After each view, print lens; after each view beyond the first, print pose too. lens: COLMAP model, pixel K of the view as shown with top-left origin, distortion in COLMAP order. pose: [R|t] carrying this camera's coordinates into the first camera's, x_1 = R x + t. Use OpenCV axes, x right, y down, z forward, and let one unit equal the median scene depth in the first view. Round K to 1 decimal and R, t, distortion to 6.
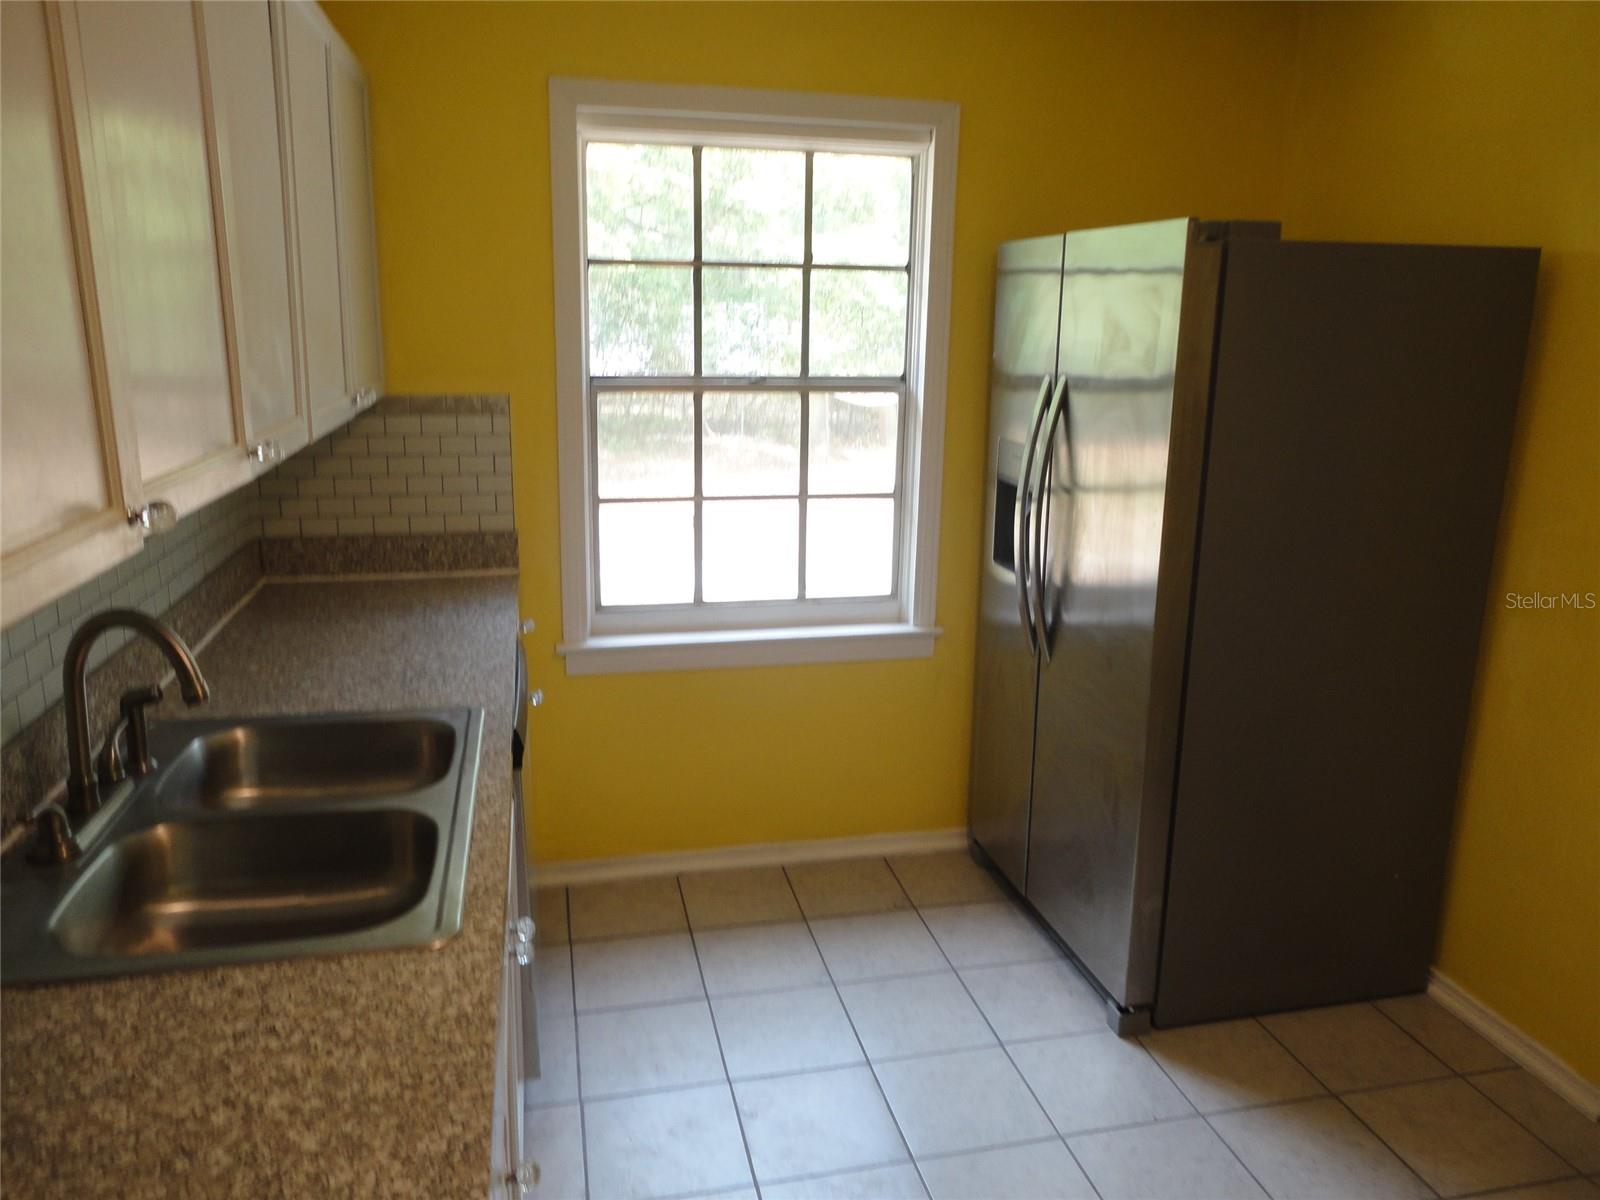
lens RADIAL K [[1174.2, 0, 800.0], [0, 1174.2, 600.0], [0, 0, 1]] dist [-0.003172, 0.000885]
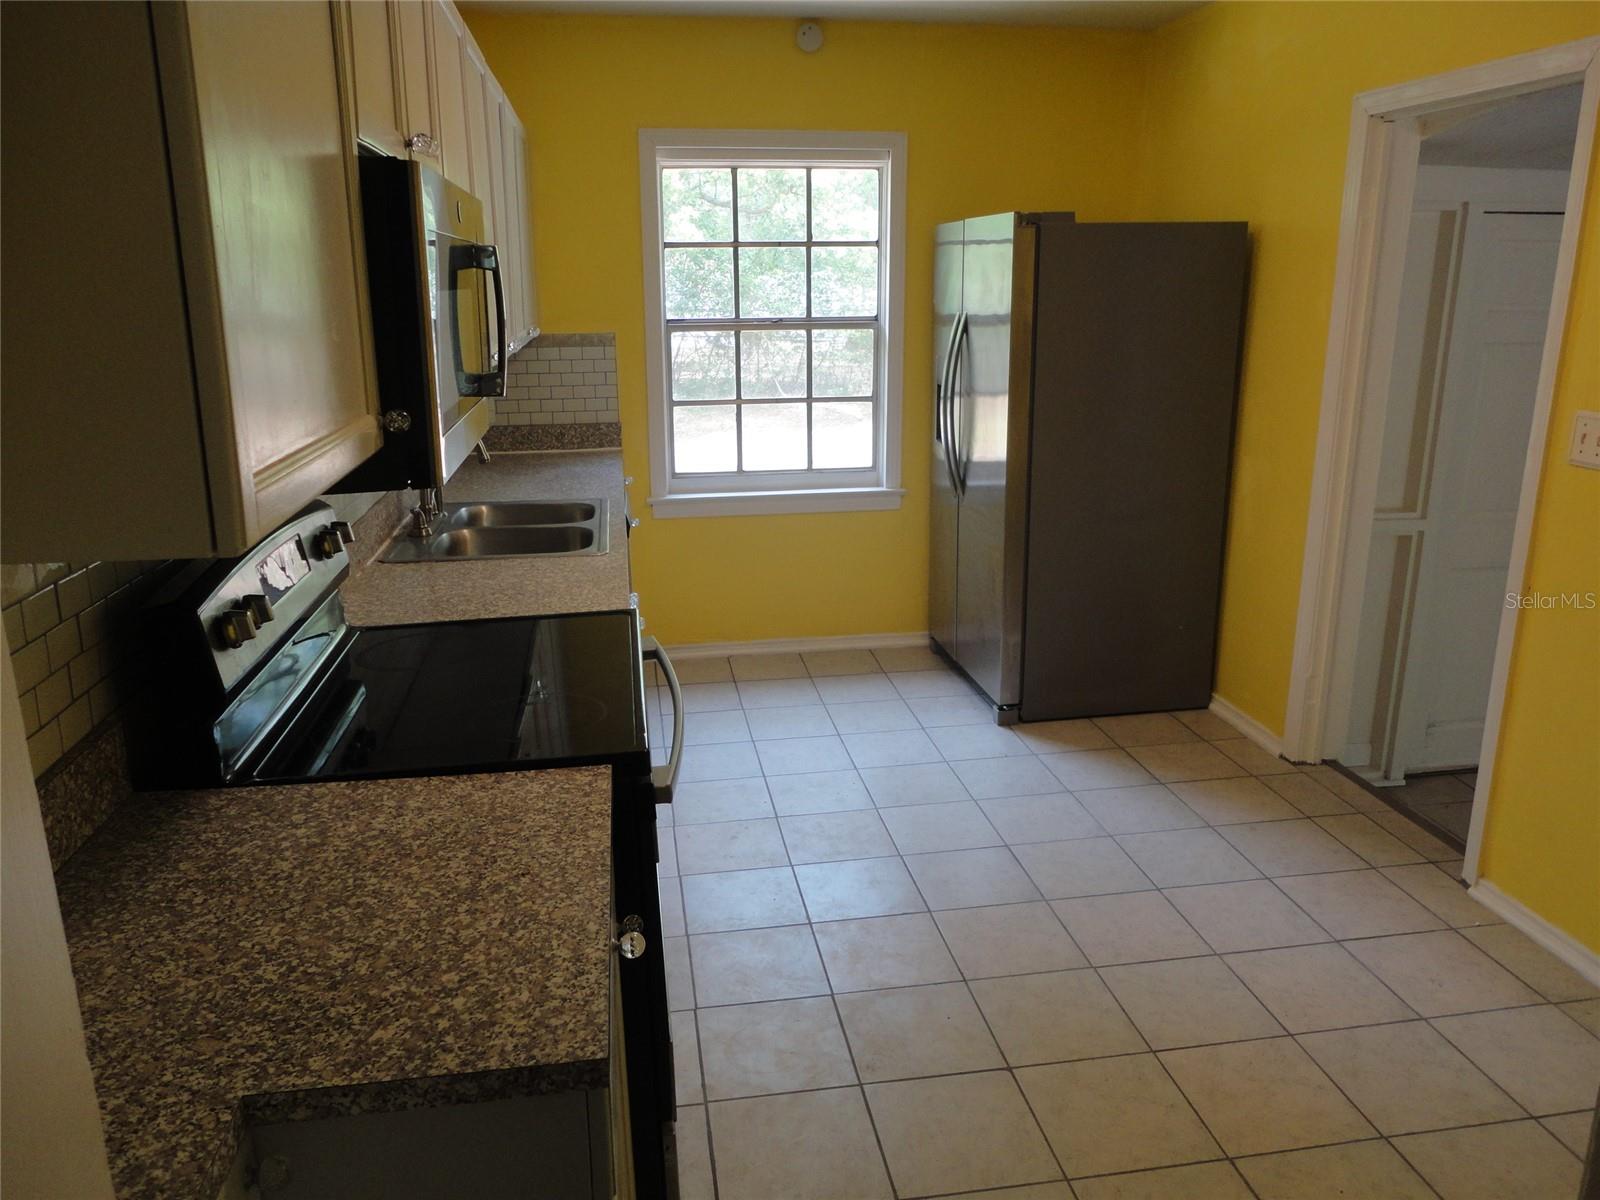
lens RADIAL K [[1163.6, 0, 803.6], [0, 1163.6, 593.8], [0, 0, 1]] dist [-0.000182, -0.003731]
pose [[0.997723, -0.007231, -0.067060, 0.100624], [0.008695, 0.999730, 0.021567, 0.137010], [0.066886, -0.022101, 0.997516, -0.518961]]
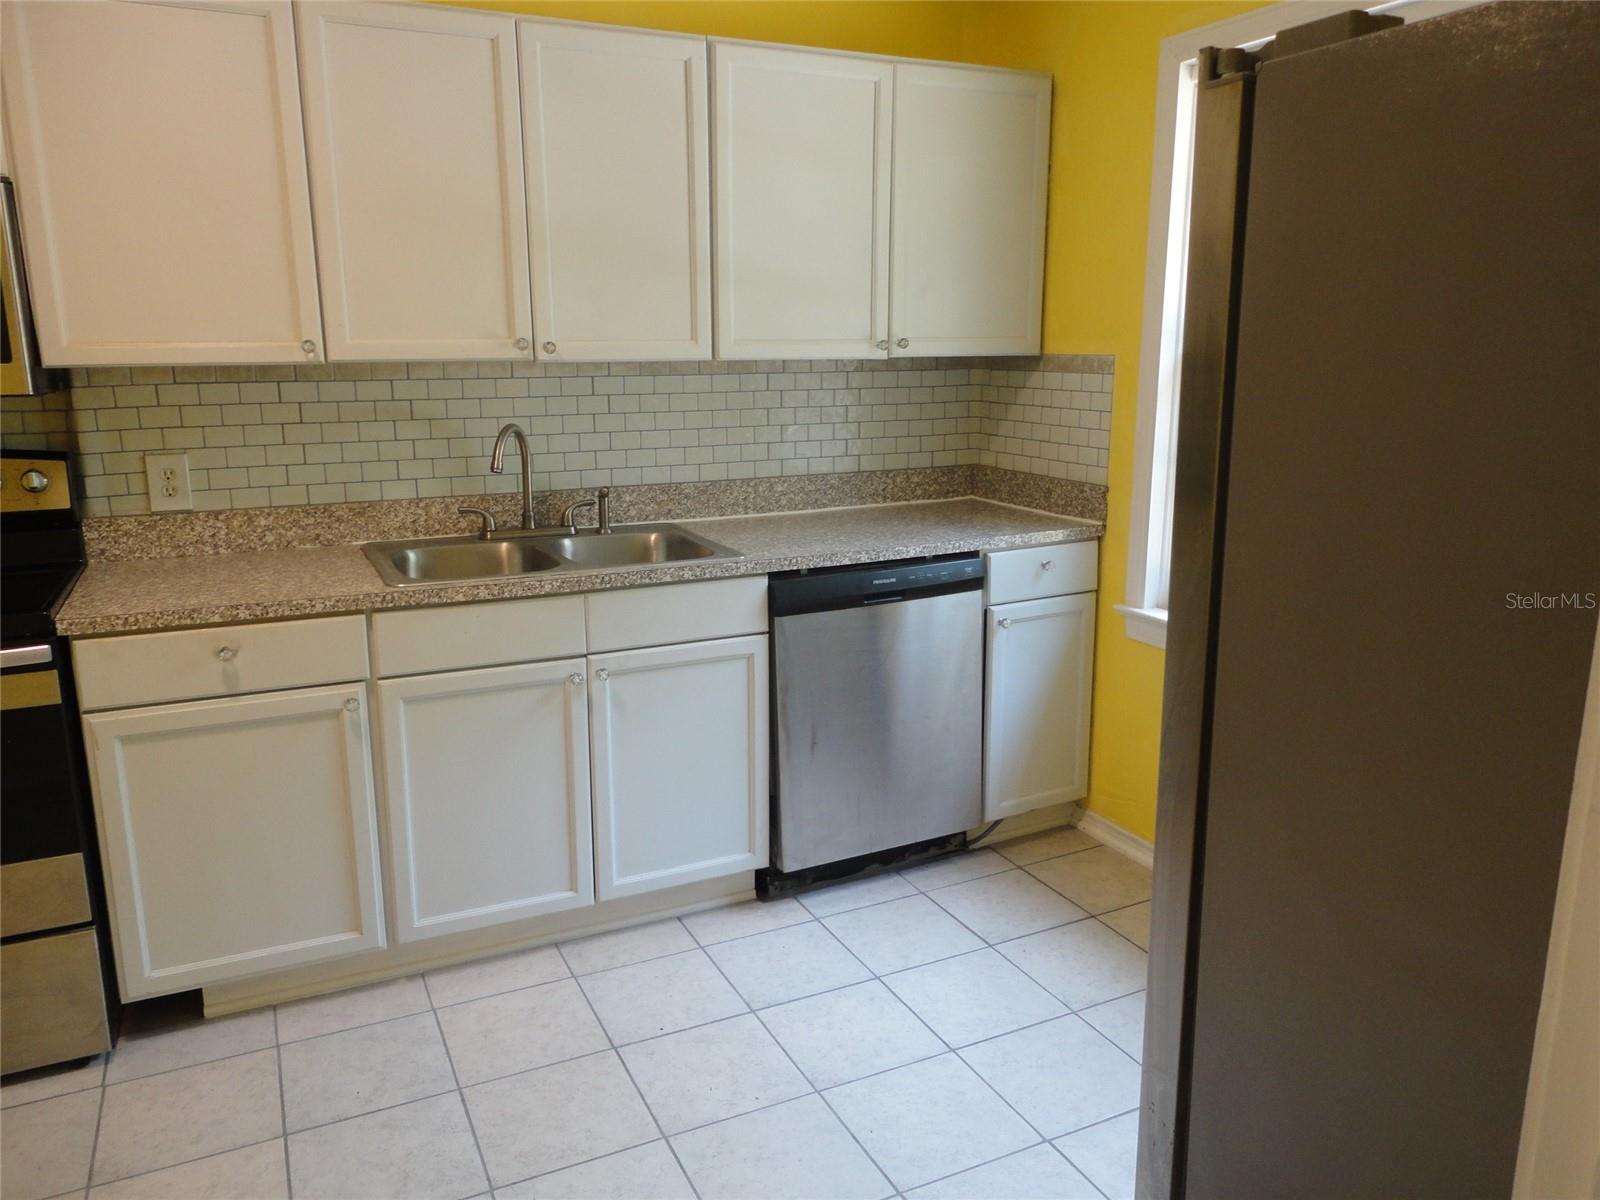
lens RADIAL K [[1163.6, 0, 803.6], [0, 1163.6, 593.8], [0, 0, 1]] dist [-0.000182, -0.003731]
pose [[0.227691, 0.192244, -0.954567, 0.717002], [-0.220473, 0.965036, 0.141763, -0.053460], [0.948445, 0.178178, 0.262115, 0.490851]]
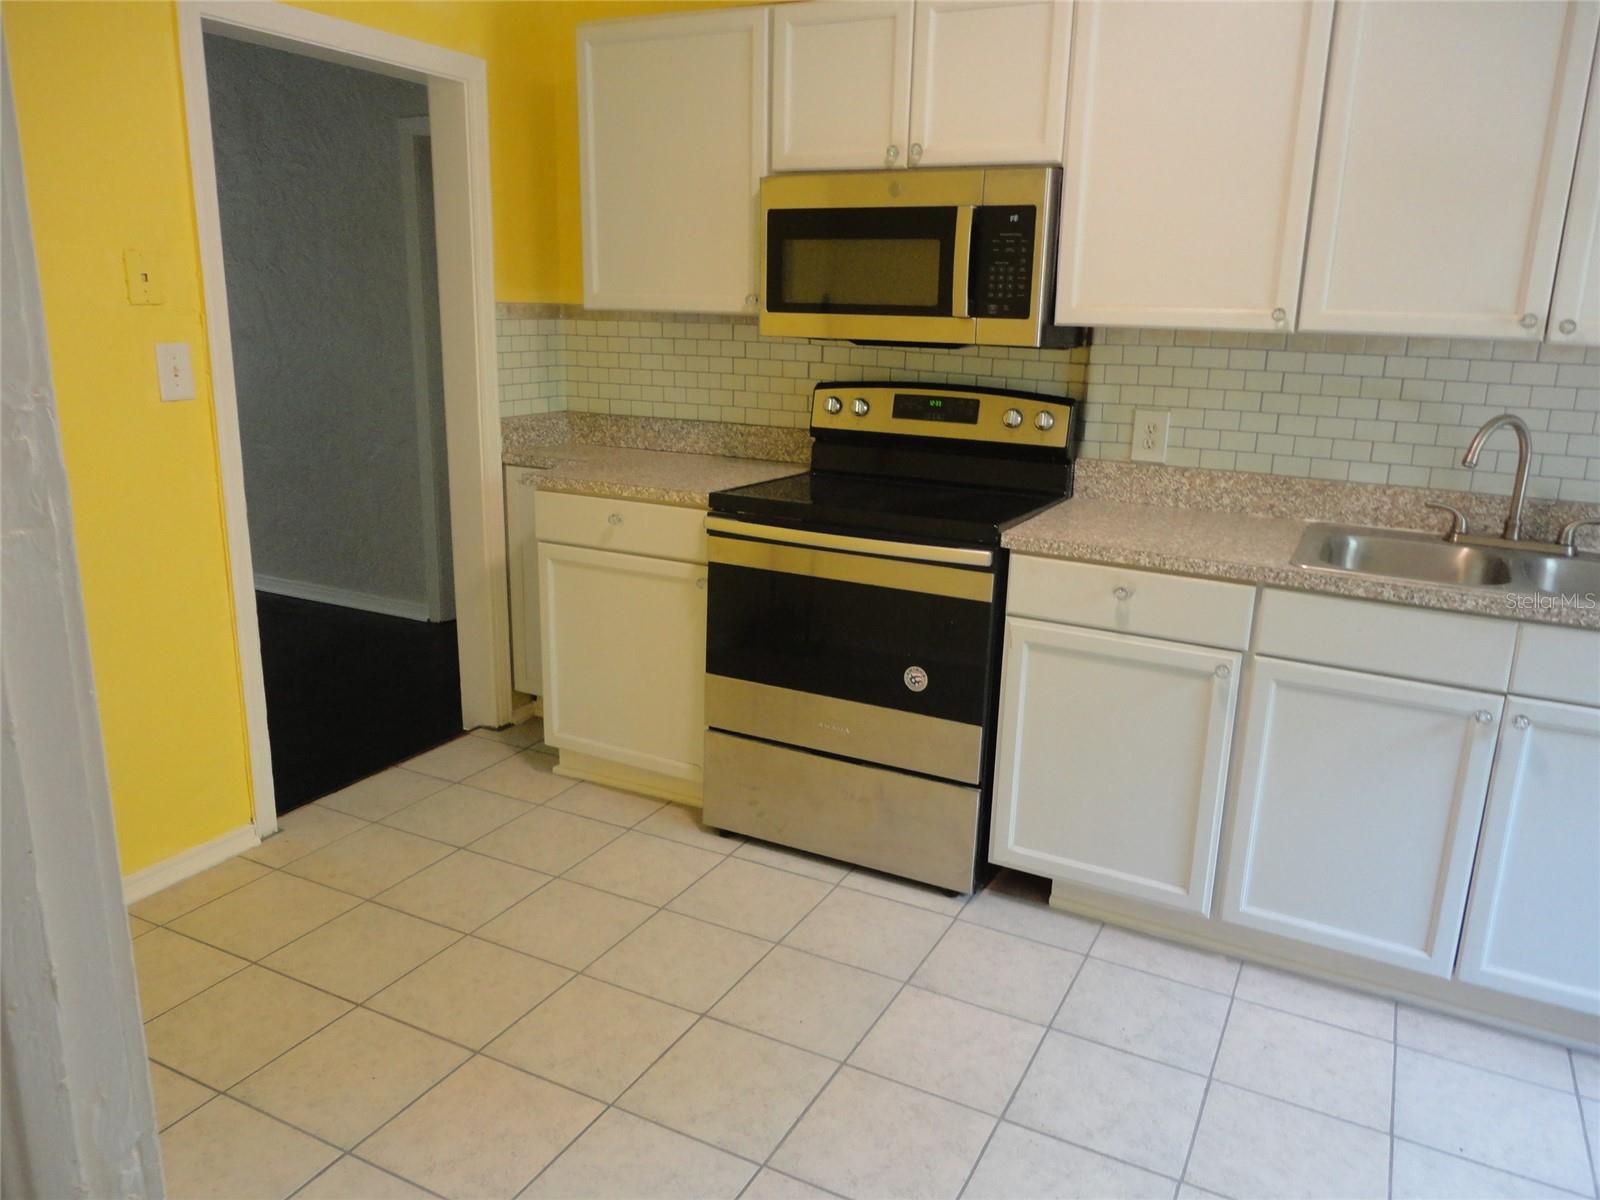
lens RADIAL K [[1163.6, 0, 803.6], [0, 1163.6, 593.8], [0, 0, 1]] dist [-0.000182, -0.003731]
pose [[-0.645494, 0.151593, -0.748570, 0.679066], [-0.217214, 0.903196, 0.370210, -0.081324], [0.732227, 0.401568, -0.550079, 0.627233]]
